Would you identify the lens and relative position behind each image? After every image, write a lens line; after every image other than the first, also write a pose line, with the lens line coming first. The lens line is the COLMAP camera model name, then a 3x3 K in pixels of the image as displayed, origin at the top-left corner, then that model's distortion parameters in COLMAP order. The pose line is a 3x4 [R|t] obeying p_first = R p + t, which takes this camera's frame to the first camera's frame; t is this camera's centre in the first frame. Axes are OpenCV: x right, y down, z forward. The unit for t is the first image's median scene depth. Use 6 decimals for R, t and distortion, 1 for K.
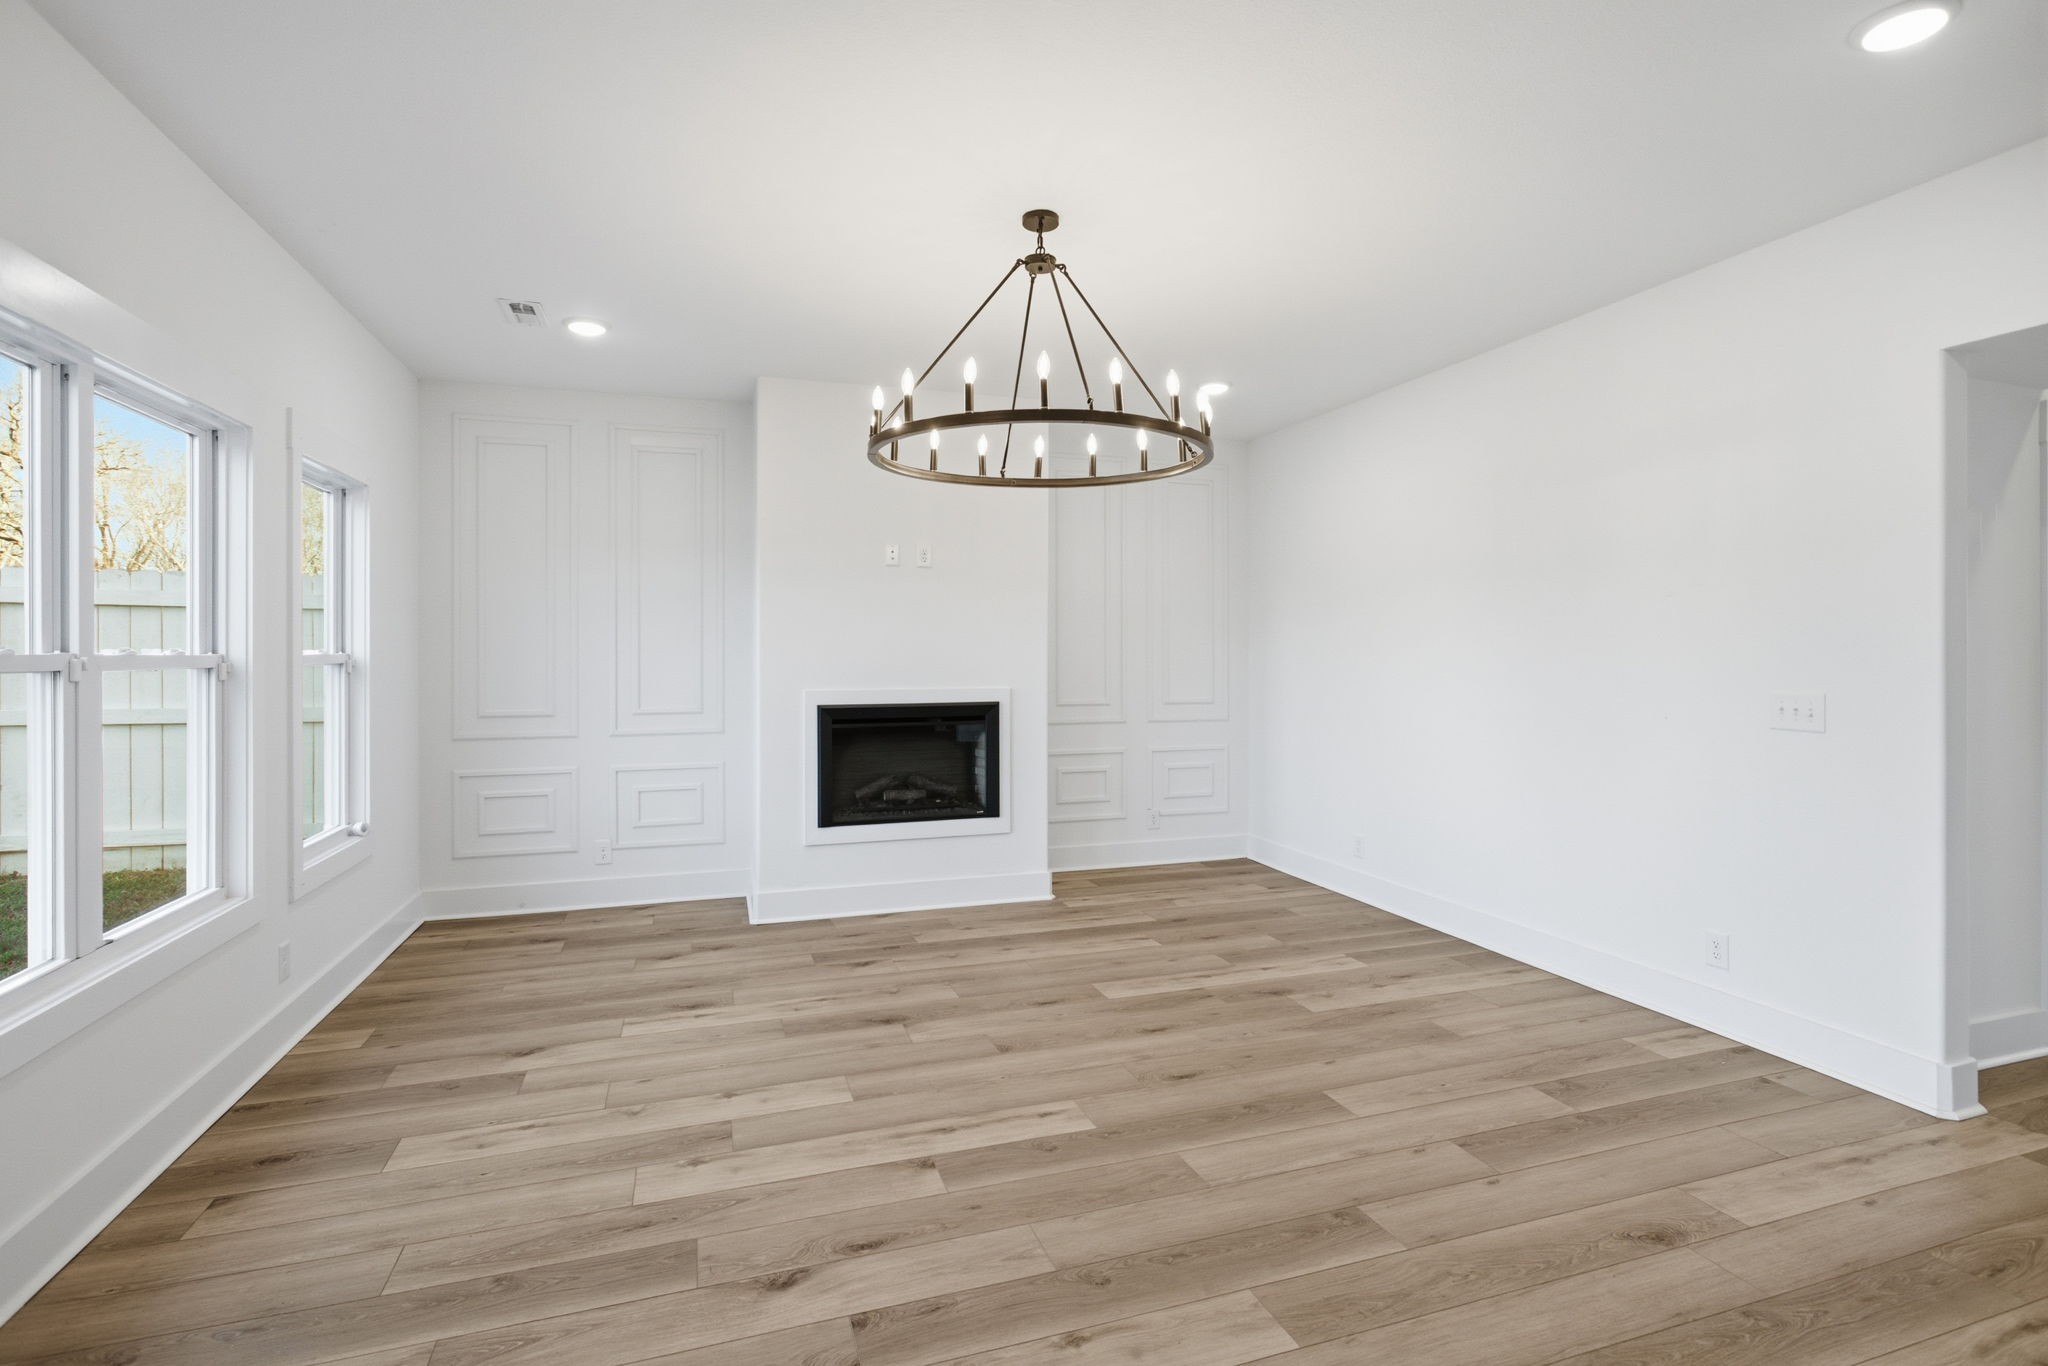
lens RADIAL K [[950.2, 0, 1024.1], [0, 950.2, 671.0], [0, 0, 1]] dist [-0.005516, 0.001335]
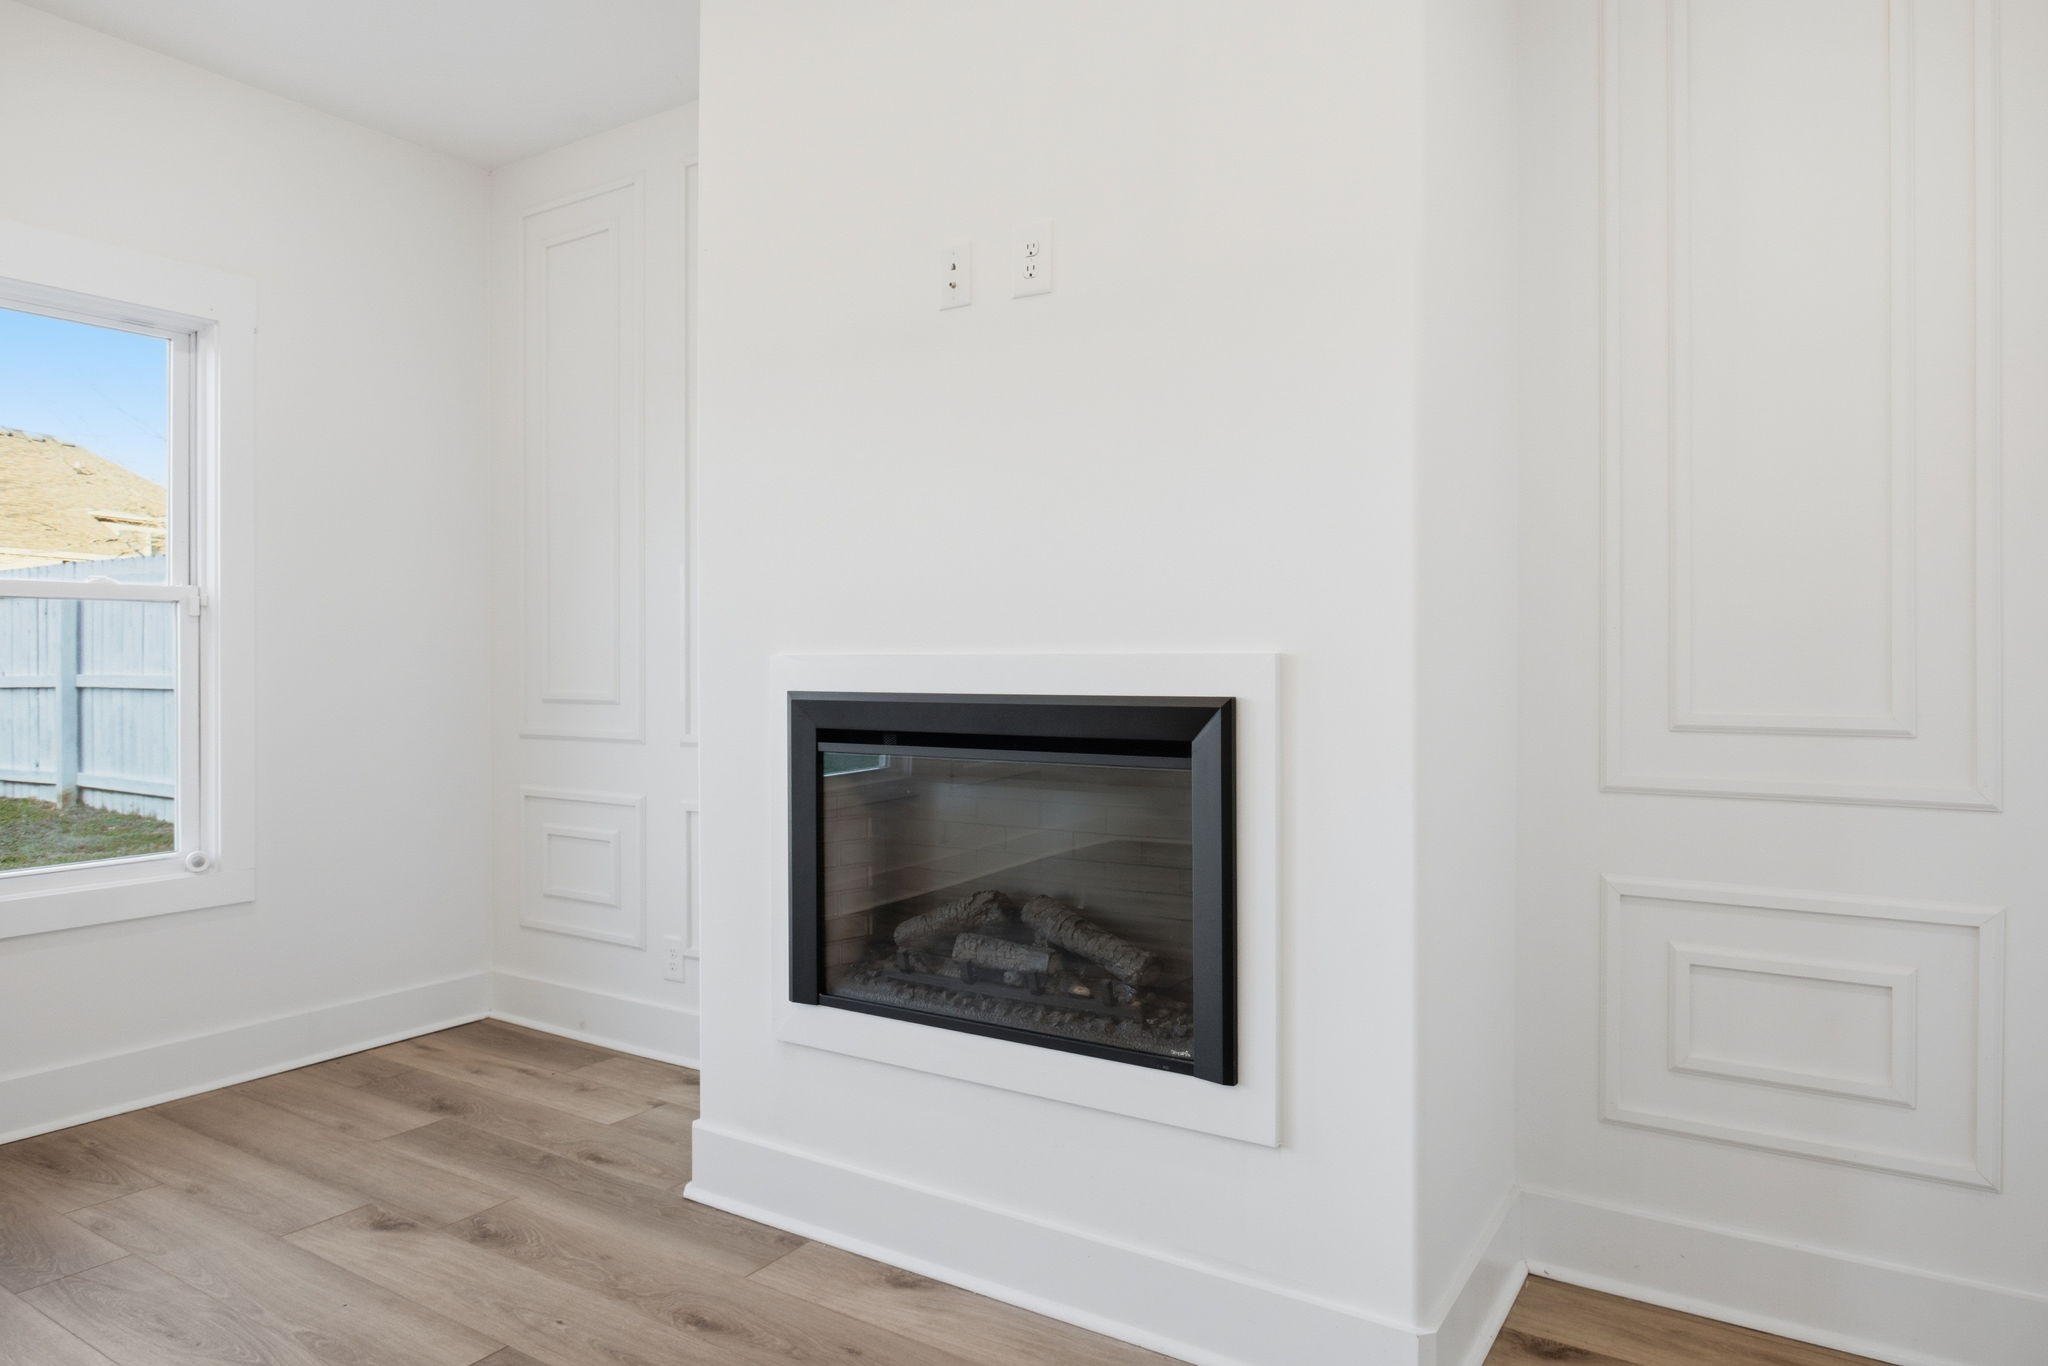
lens RADIAL K [[1259.6, 0, 1021.5], [0, 1259.6, 682.1], [0, 0, 1]] dist [-0.003690, 0.001490]
pose [[0.626555, 0.013858, -0.779254, 0.244284], [-0.009525, 0.999903, 0.010123, 0.025290], [0.779319, 0.001080, 0.626627, 0.728126]]
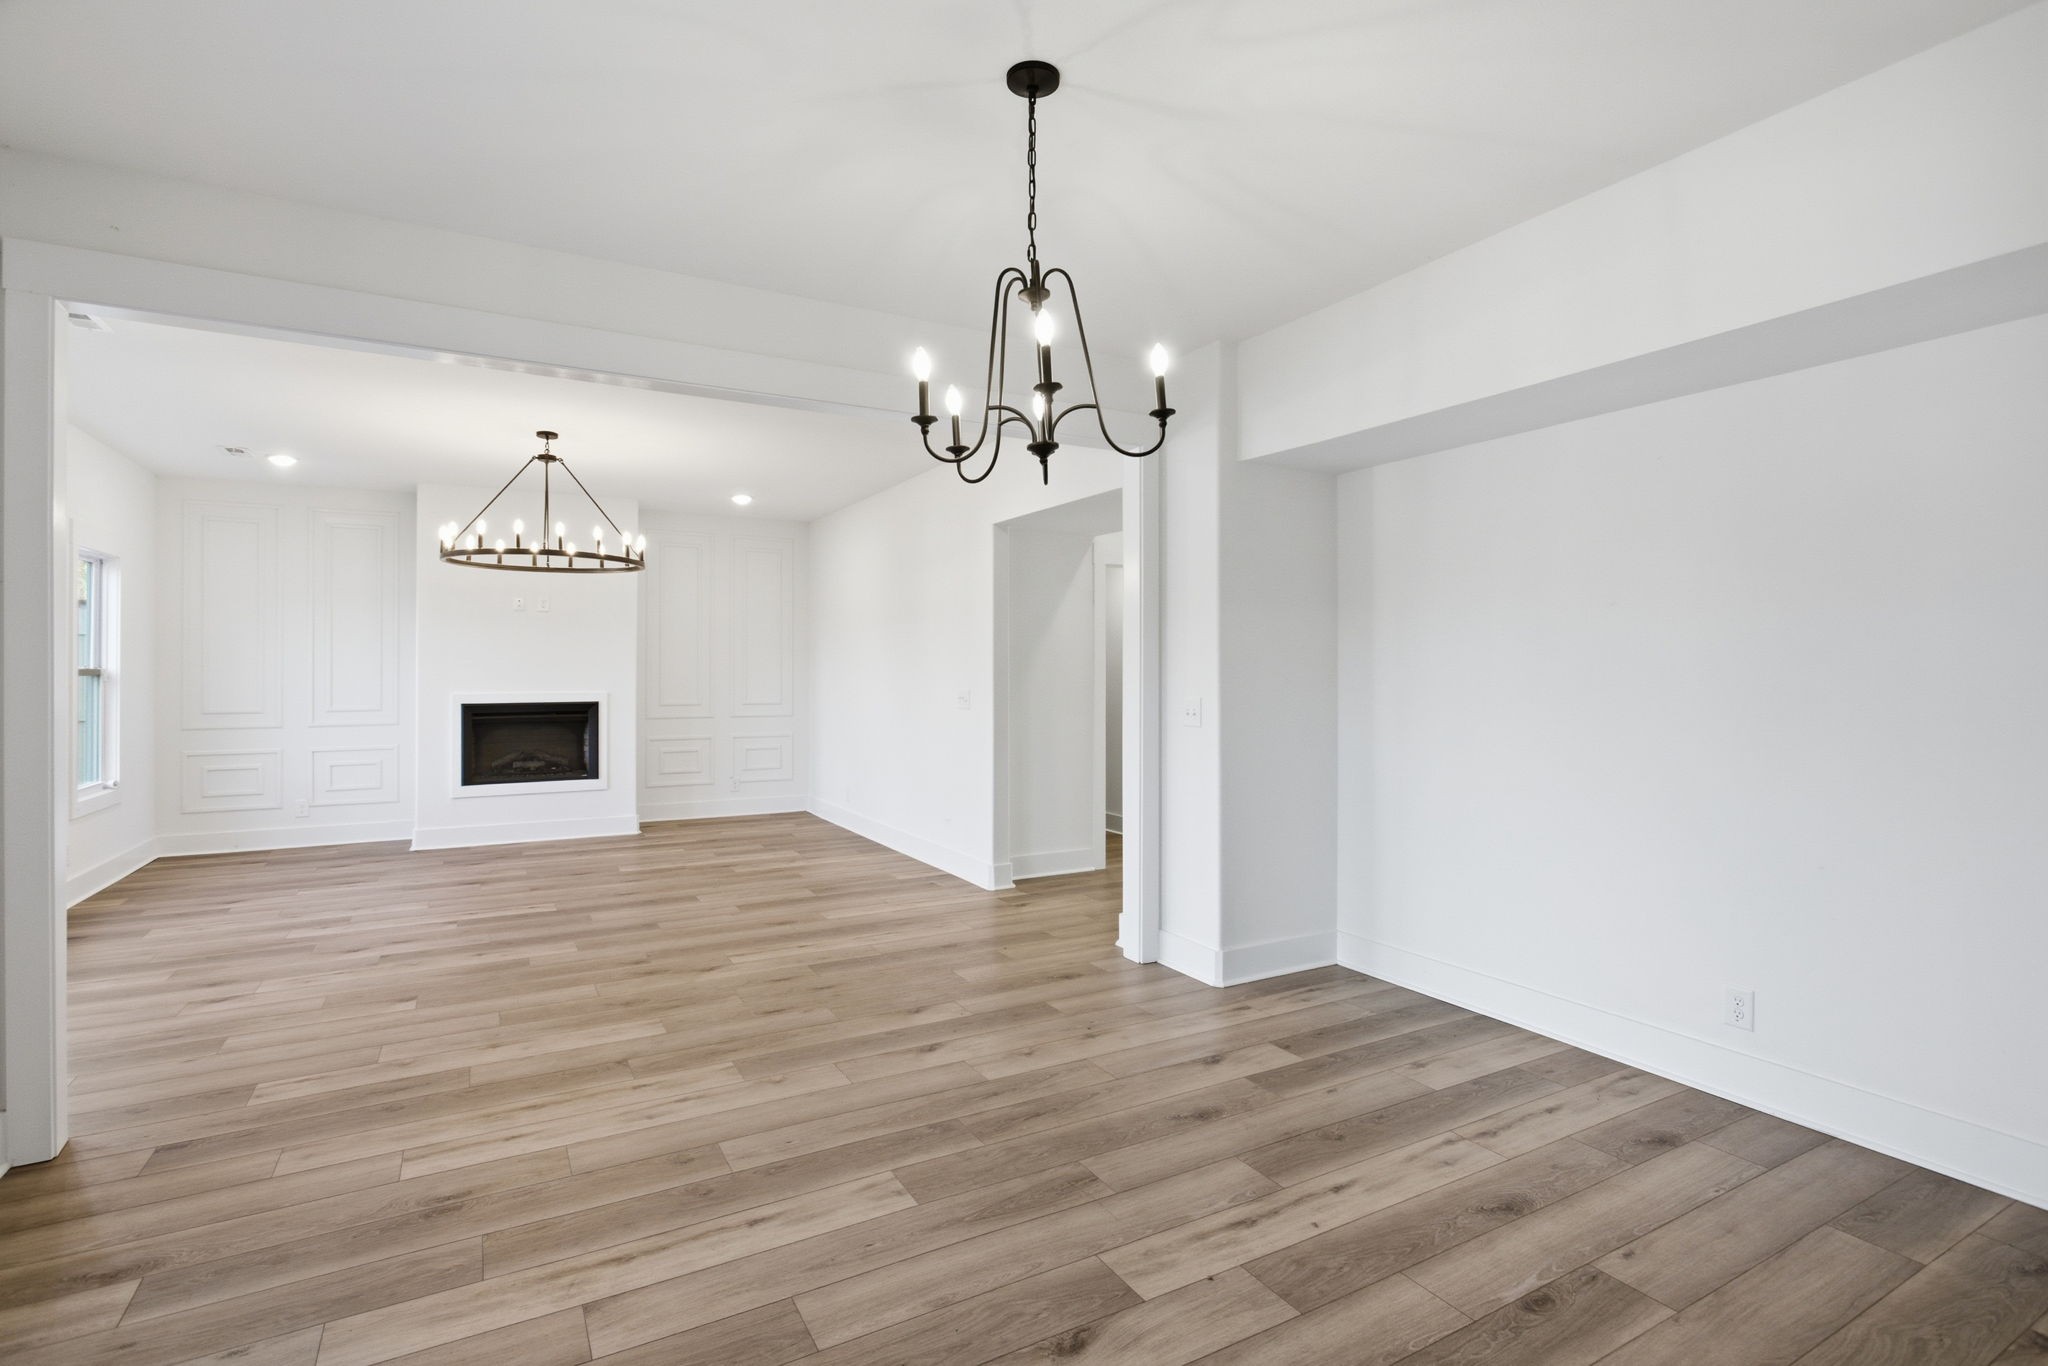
lens RADIAL K [[950.2, 0, 1012.2], [0, 950.2, 679.1], [0, 0, 1]] dist [-0.005516, 0.001335]
pose [[0.983123, -0.000325, 0.182947, 0.350668], [0.002052, 0.999955, -0.009247, 0.012862], [-0.182935, 0.009466, 0.983079, -0.603801]]
